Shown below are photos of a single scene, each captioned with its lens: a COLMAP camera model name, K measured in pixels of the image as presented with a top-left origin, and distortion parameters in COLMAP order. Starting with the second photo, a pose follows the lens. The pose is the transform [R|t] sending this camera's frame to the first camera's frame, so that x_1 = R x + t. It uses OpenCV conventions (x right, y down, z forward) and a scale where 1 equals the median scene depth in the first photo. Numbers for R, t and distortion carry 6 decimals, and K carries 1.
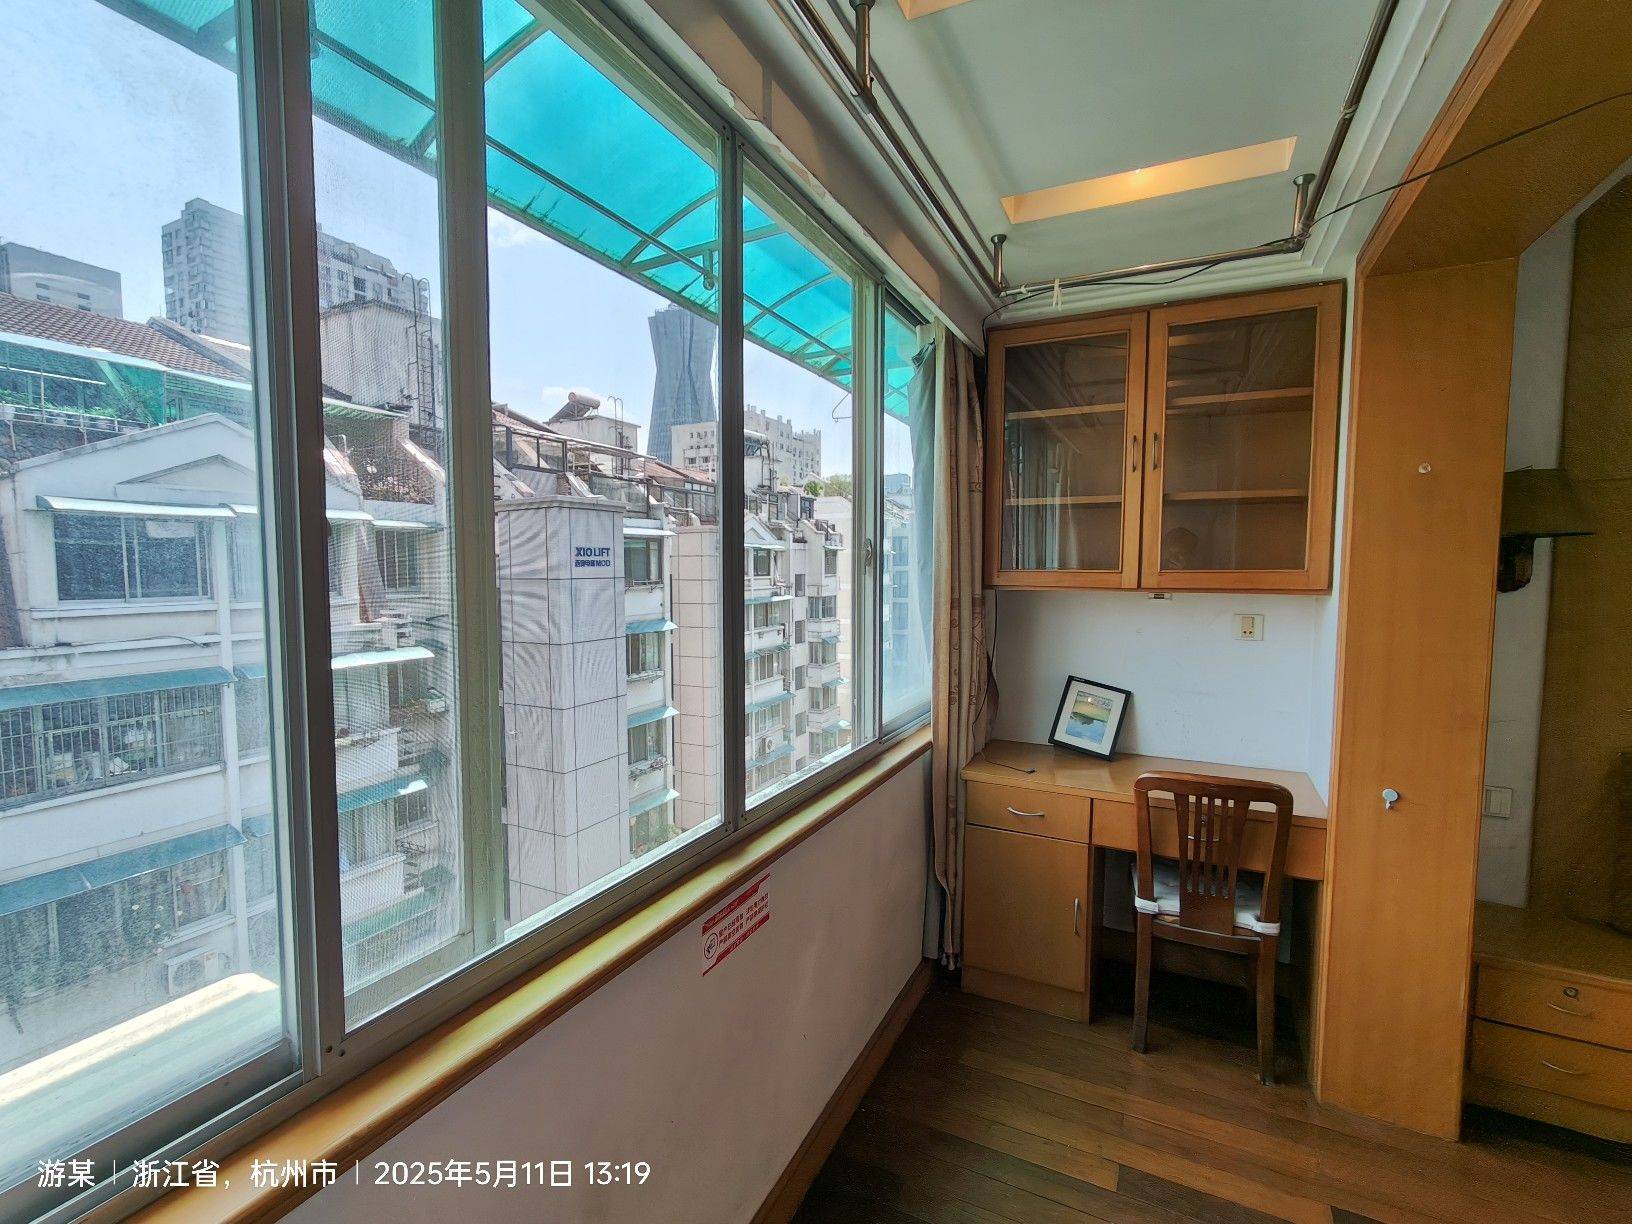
lens RADIAL K [[748.4, 0, 810.9], [0, 748.4, 612.2], [0, 0, 1]] dist [-0.001513, 0.000244]
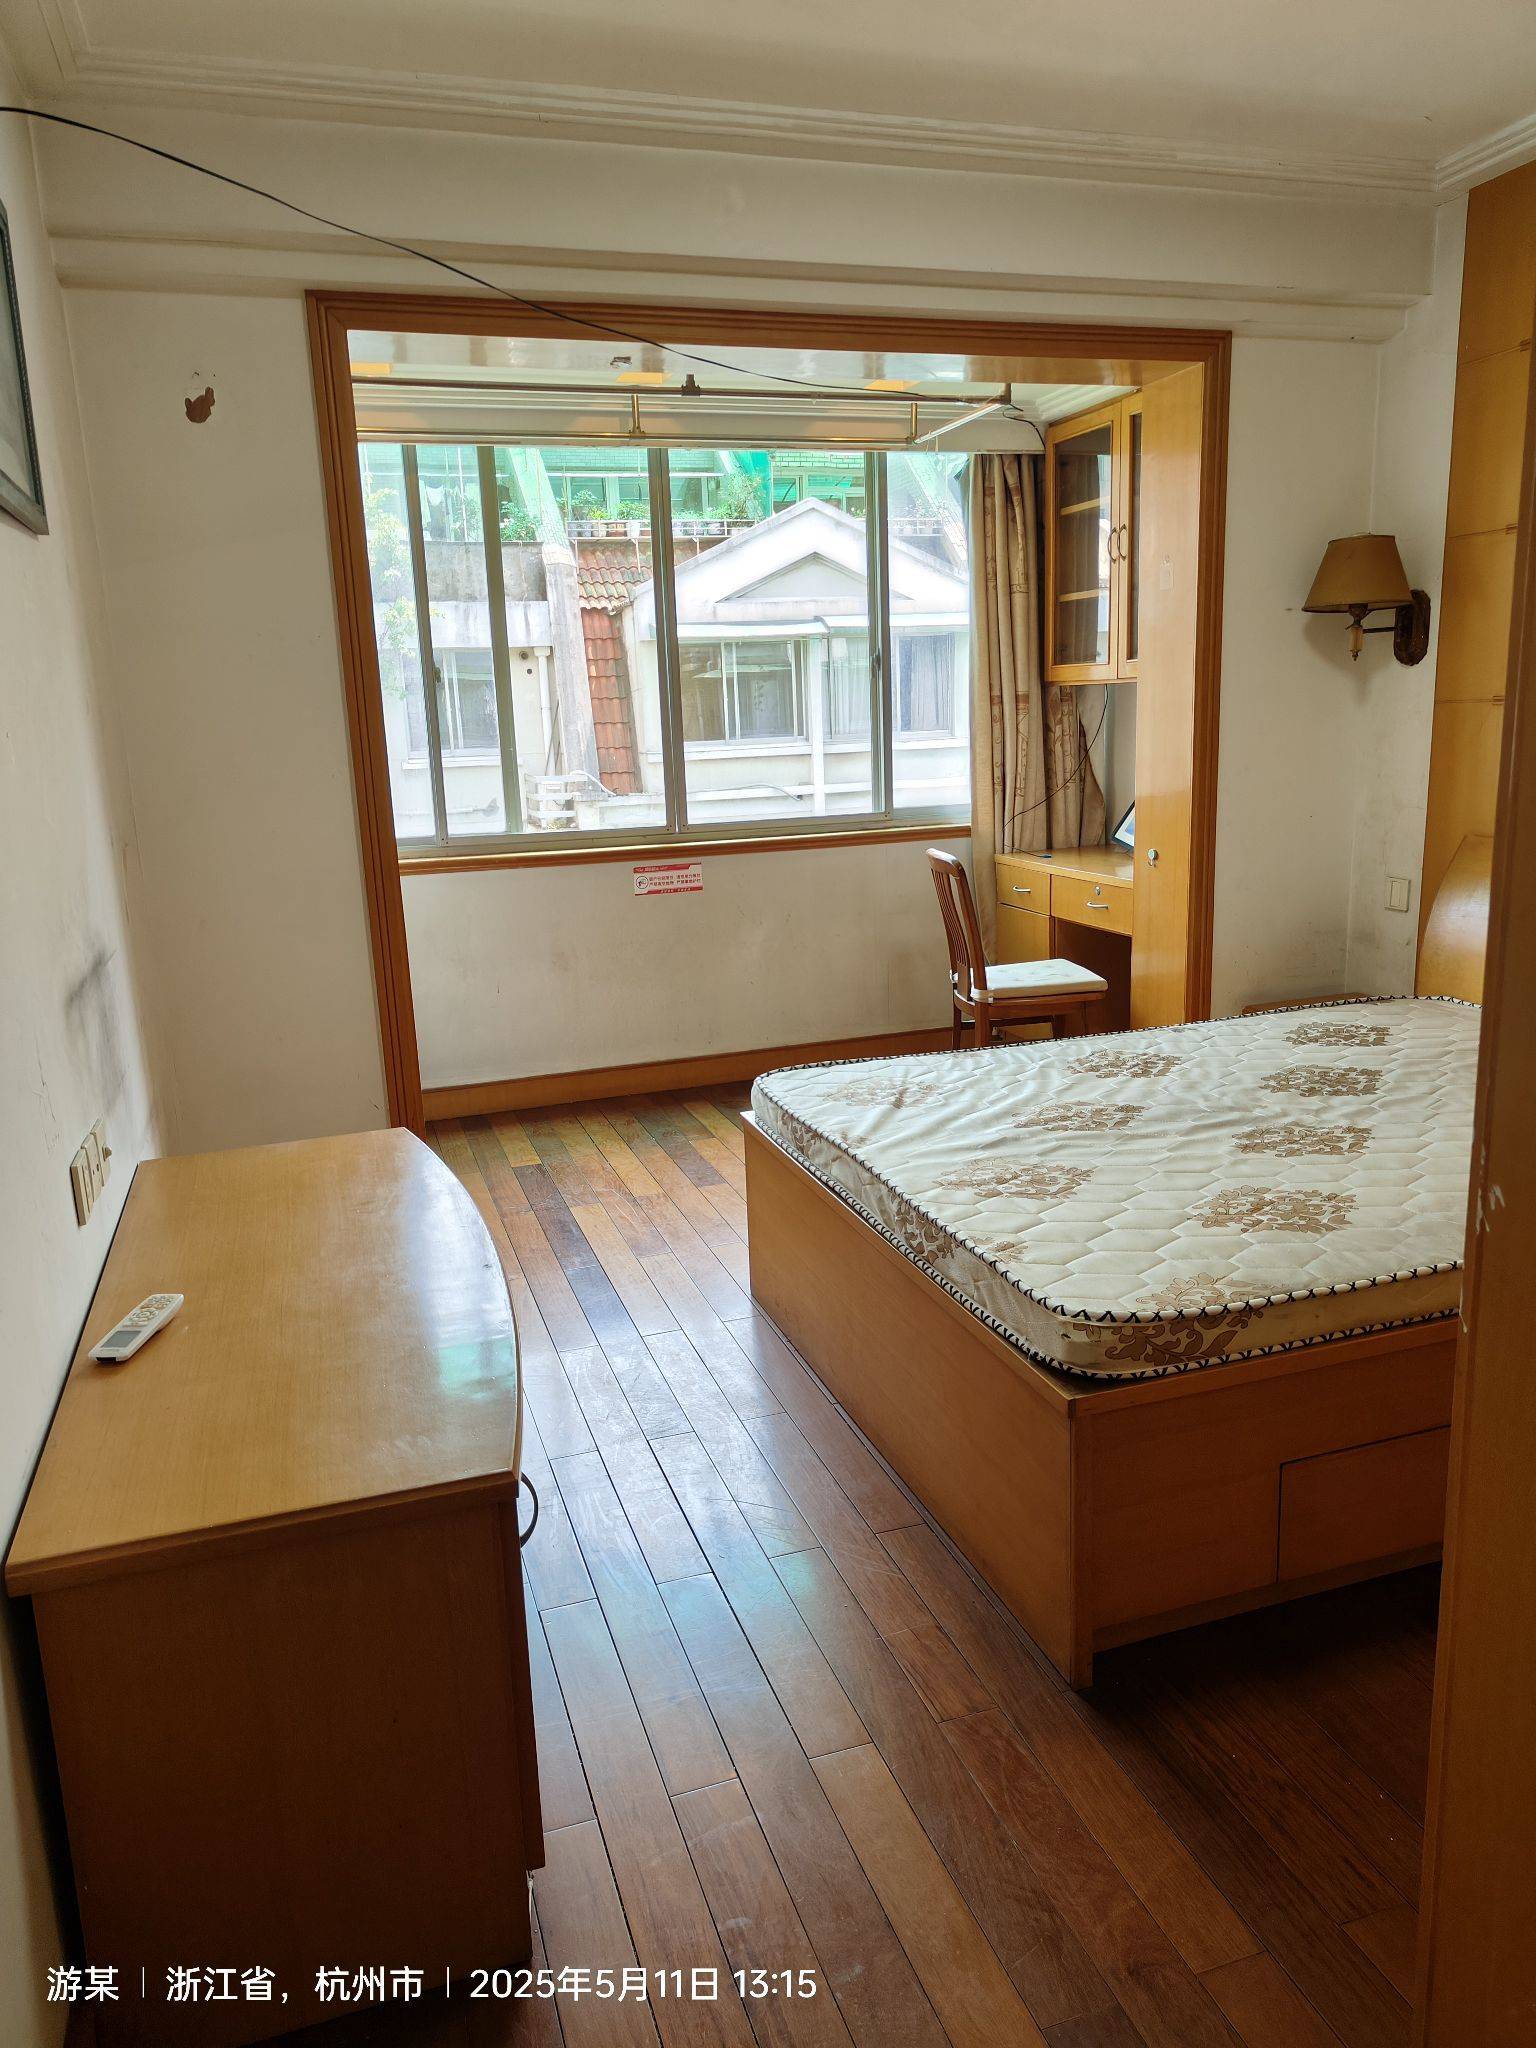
lens RADIAL K [[1411.7, 0, 756.9], [0, 1411.7, 1021.1], [0, 0, 1]] dist [0.008345, 0.001848]
pose [[0.705786, 0.125077, -0.697296, 1.645960], [-0.003232, 0.984849, 0.173385, 0.107895], [0.708418, -0.120119, 0.695497, -0.835030]]
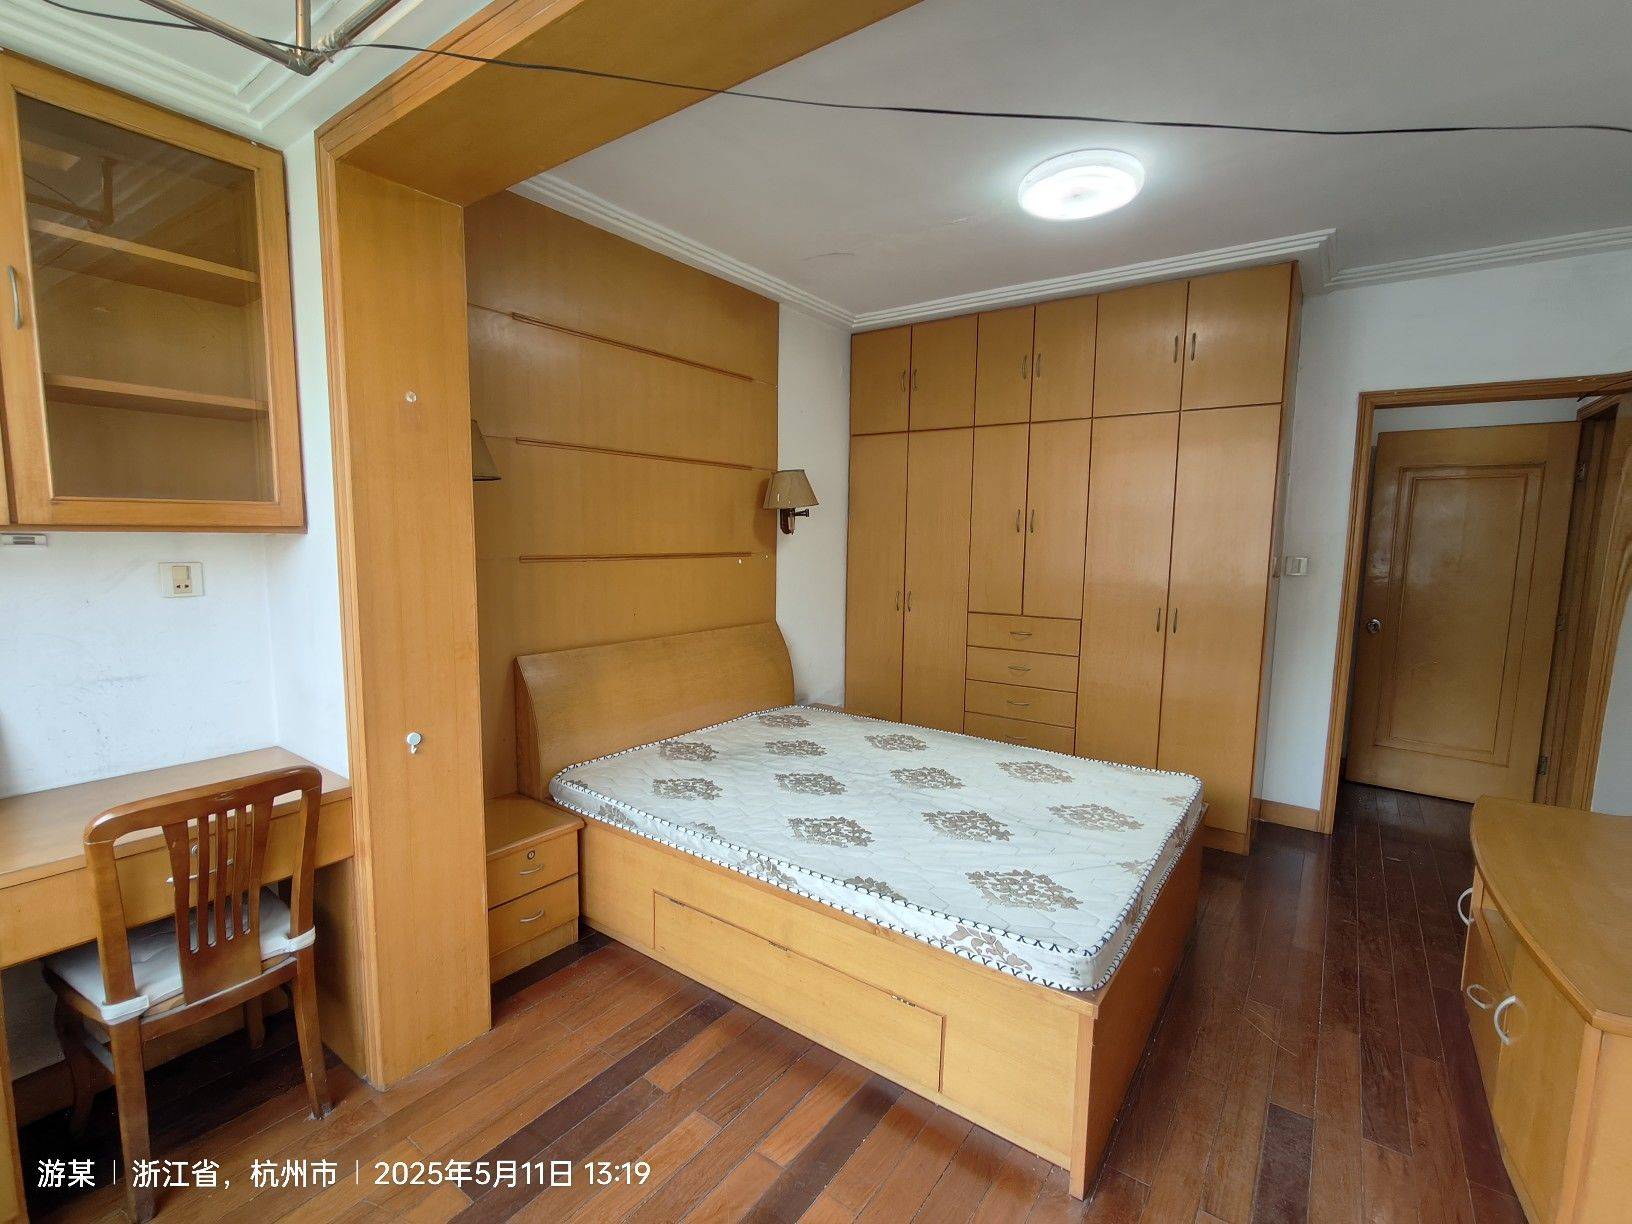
lens RADIAL K [[748.4, 0, 807.7], [0, 748.4, 613.9], [0, 0, 1]] dist [-0.001513, 0.000244]
pose [[0.165009, -0.108338, 0.980324, -0.061767], [0.046791, 0.993690, 0.101939, 0.008888], [-0.985181, 0.029050, 0.169037, 0.294887]]
